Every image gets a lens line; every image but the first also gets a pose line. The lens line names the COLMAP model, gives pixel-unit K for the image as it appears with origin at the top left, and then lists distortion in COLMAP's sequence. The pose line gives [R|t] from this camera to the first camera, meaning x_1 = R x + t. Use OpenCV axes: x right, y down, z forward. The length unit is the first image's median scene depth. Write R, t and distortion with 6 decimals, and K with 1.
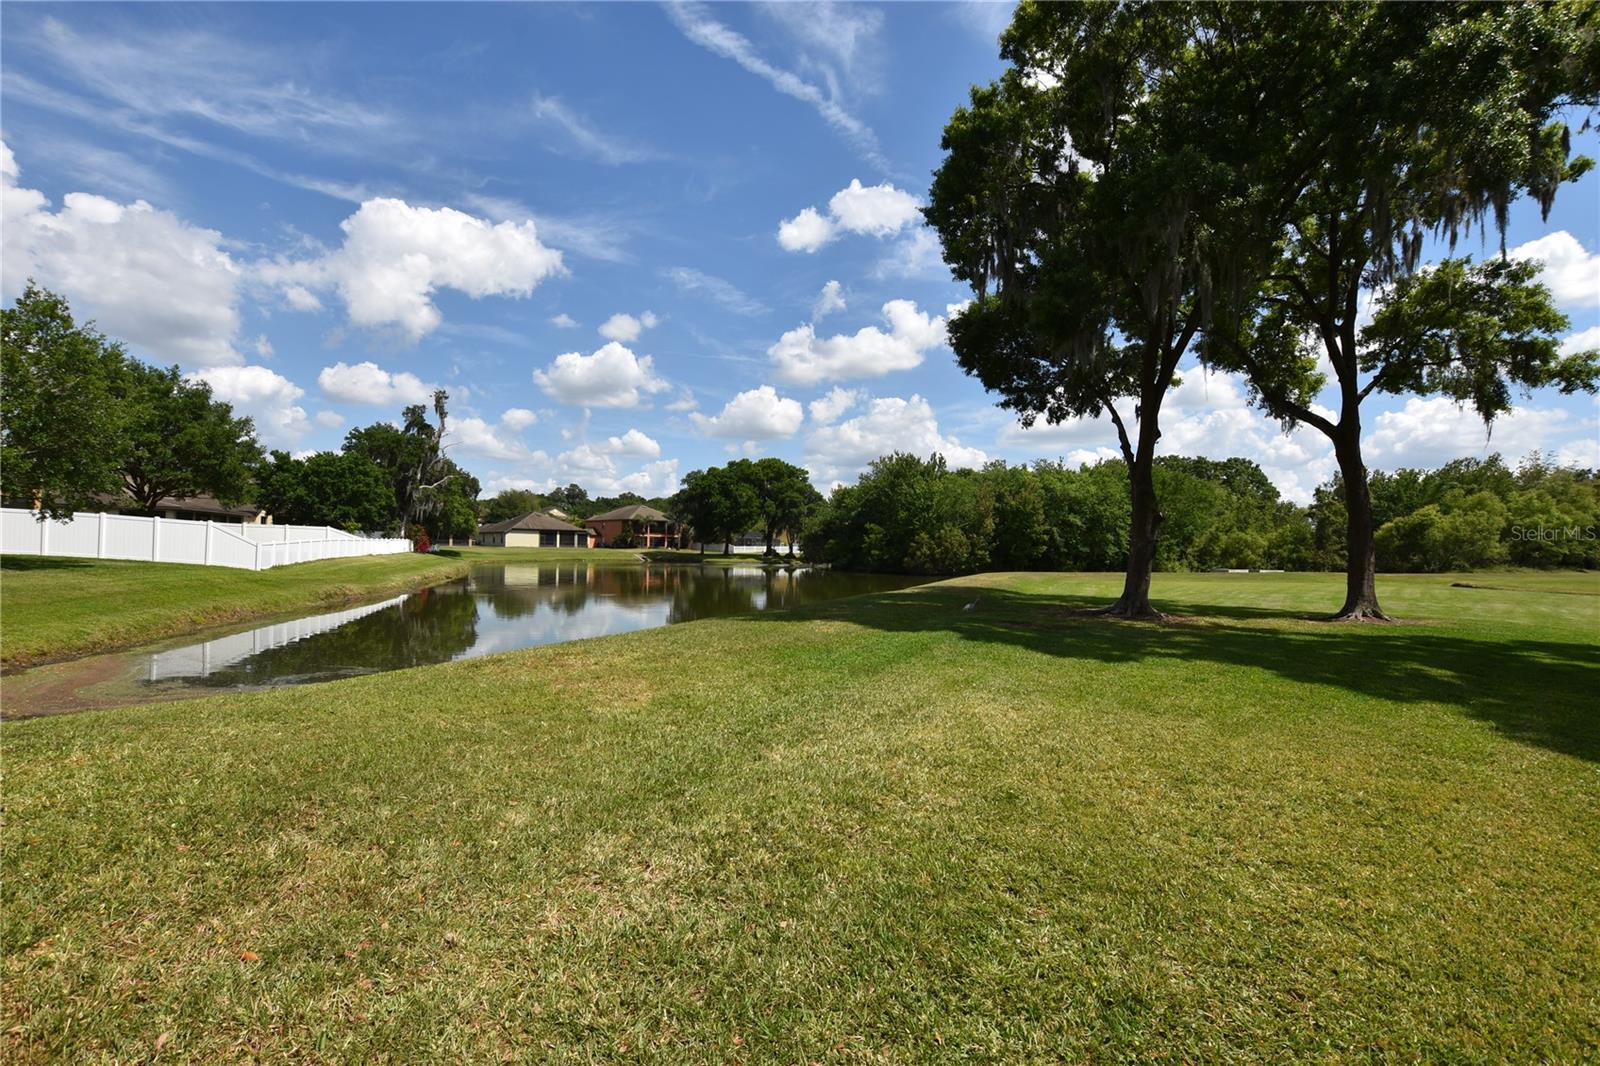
lens RADIAL K [[699.8, 0, 798.4], [0, 699.8, 542.1], [0, 0, 1]] dist [-0.029614, 0.003997]
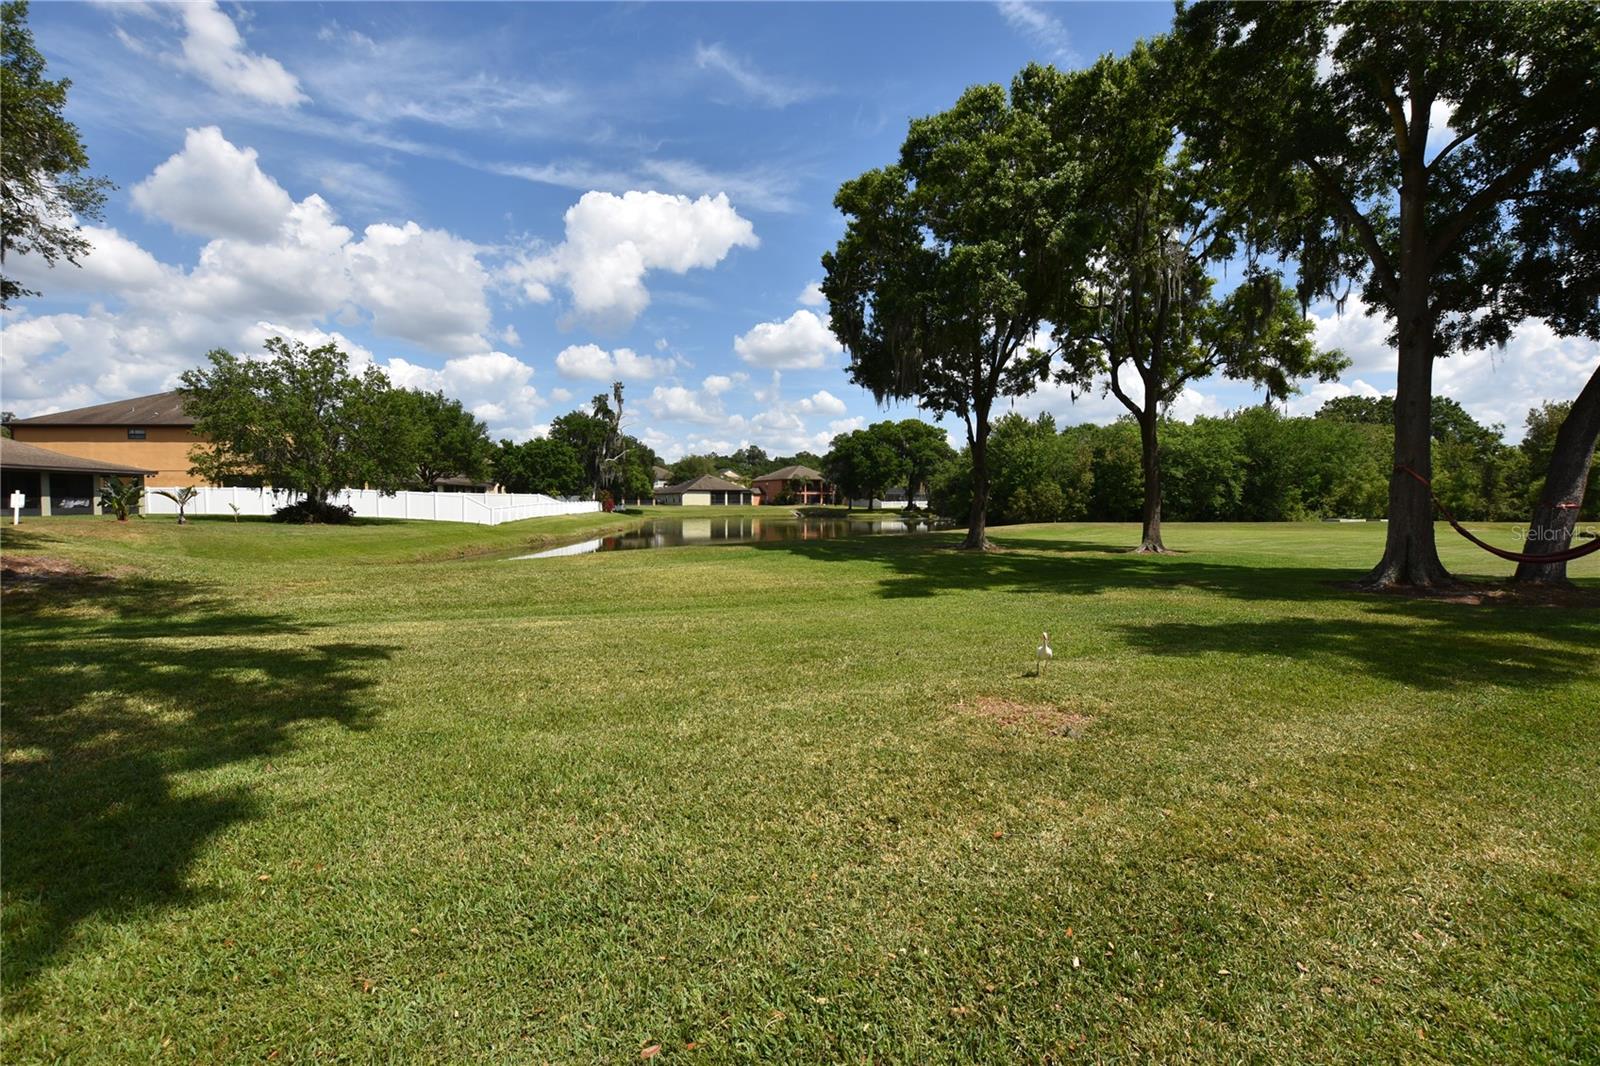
lens RADIAL K [[699.8, 0, 792.5], [0, 699.8, 524.4], [0, 0, 1]] dist [-0.029614, 0.003997]
pose [[0.960857, -0.005815, -0.276983, 0.088843], [0.016630, 0.999187, 0.036716, -0.001400], [0.276544, -0.039885, 0.960173, -0.093128]]
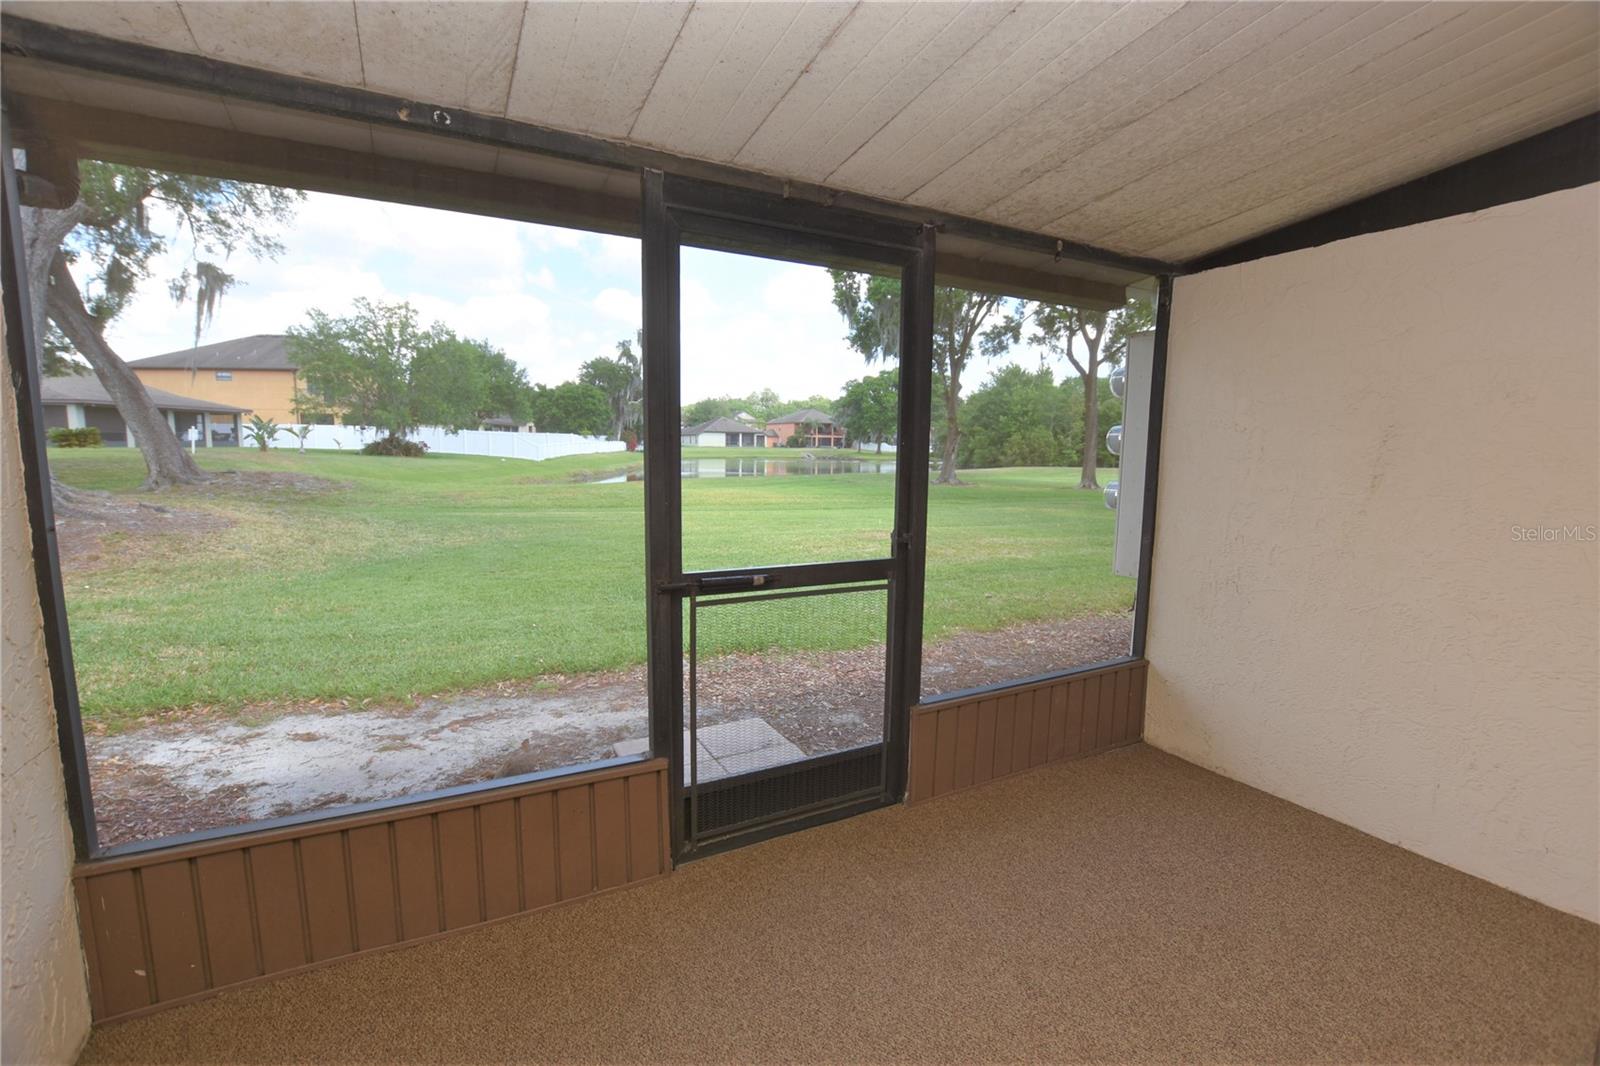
lens RADIAL K [[699.8, 0, 793.4], [0, 699.8, 534.0], [0, 0, 1]] dist [-0.029614, 0.003997]
pose [[0.956134, 0.036901, -0.290596, 0.108430], [0.001625, 0.991350, 0.131231, -0.001329], [0.292925, -0.125947, 0.947804, -0.152611]]
